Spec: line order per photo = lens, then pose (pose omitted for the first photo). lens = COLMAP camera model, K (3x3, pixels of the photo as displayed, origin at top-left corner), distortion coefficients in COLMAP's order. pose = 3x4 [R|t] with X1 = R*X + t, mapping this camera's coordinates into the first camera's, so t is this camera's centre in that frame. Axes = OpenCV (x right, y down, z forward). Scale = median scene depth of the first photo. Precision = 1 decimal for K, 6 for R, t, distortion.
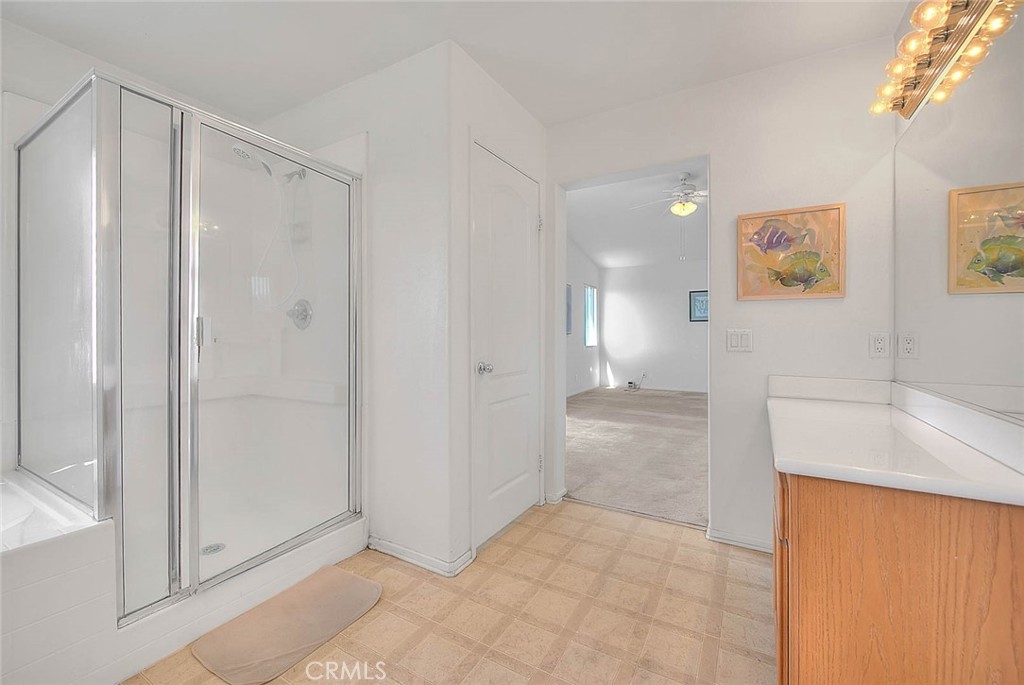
lens RADIAL K [[423.3, 0, 510.2], [0, 423.3, 346.1], [0, 0, 1]] dist [-0.000717, -0.000131]
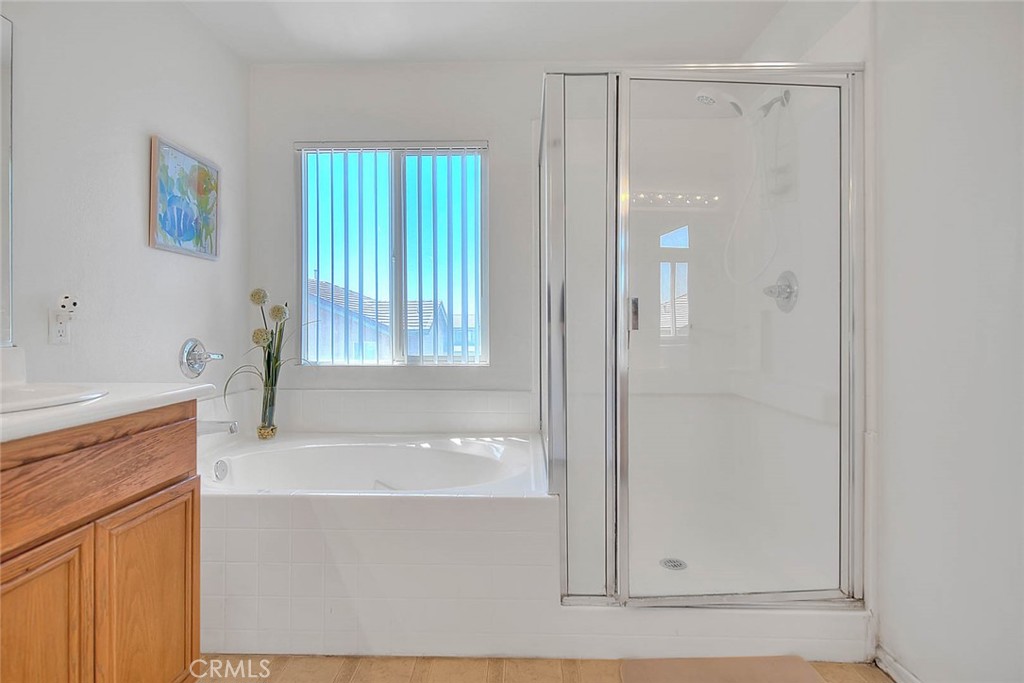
lens RADIAL K [[521.2, 0, 512.5], [0, 521.2, 329.0], [0, 0, 1]] dist [0.002055, 0.000070]
pose [[0.488022, 0.011172, -0.872760, 0.069500], [-0.025351, 0.999678, -0.001379, 0.003225], [0.872463, 0.022798, 0.488148, 0.167011]]
